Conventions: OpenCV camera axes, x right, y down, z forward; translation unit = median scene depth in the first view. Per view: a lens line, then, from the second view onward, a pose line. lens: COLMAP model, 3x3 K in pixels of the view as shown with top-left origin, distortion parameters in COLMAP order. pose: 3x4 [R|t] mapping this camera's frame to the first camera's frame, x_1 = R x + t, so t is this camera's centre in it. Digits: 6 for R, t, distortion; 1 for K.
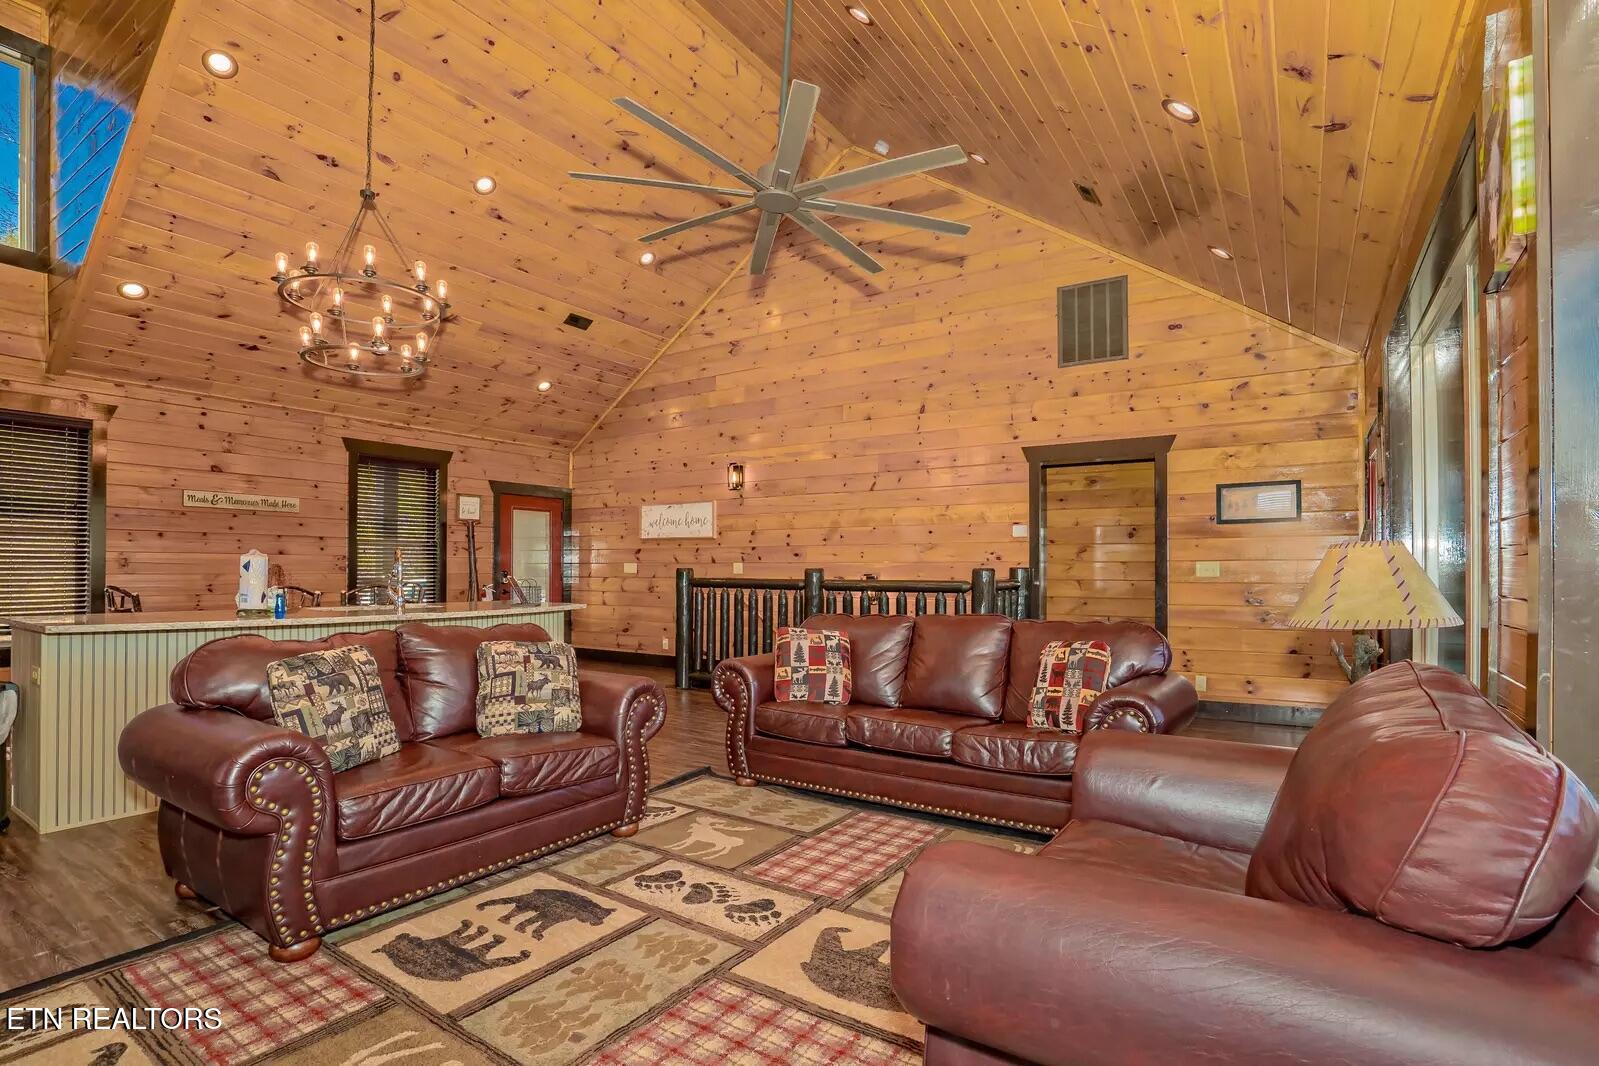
lens RADIAL K [[761.2, 0, 798.9], [0, 761.2, 568.1], [0, 0, 1]] dist [-0.000114, -0.000069]
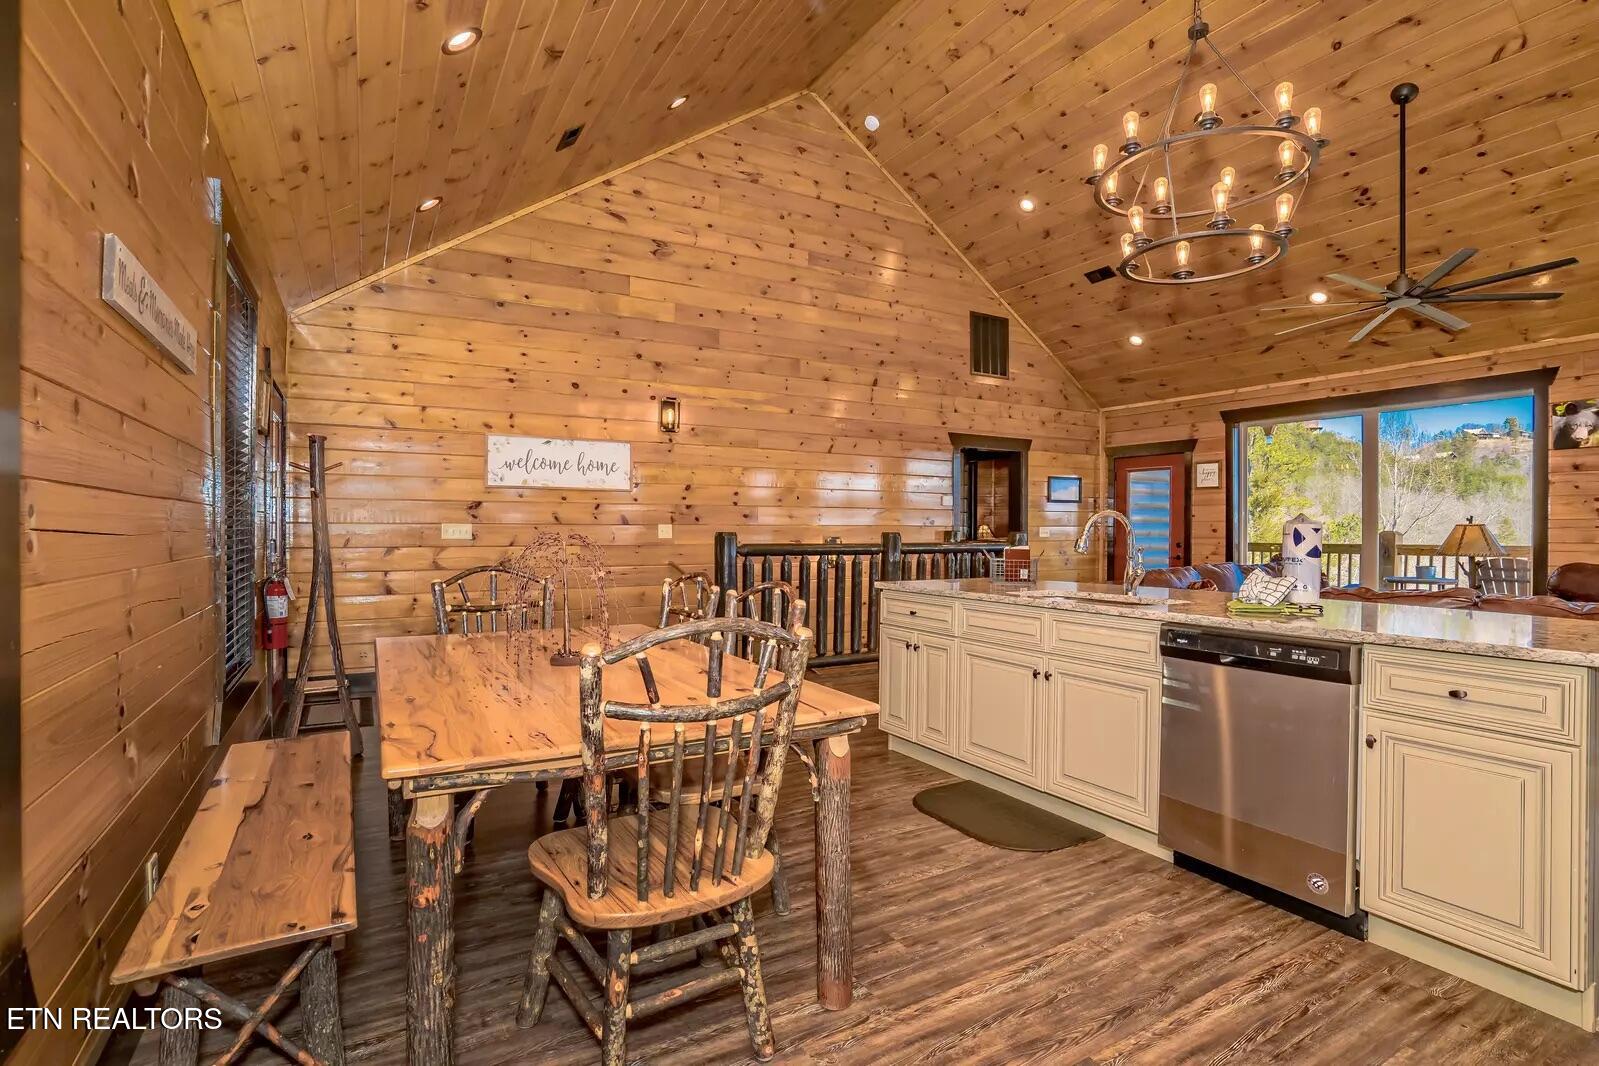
lens RADIAL K [[789.4, 0, 799.5], [0, 789.4, 533.0], [0, 0, 1]] dist [-0.004074, -0.000353]
pose [[0.456172, -0.001834, 0.889890, -0.752682], [-0.000759, 0.999997, 0.002450, -0.000423], [-0.889891, -0.001793, 0.456169, 0.511262]]
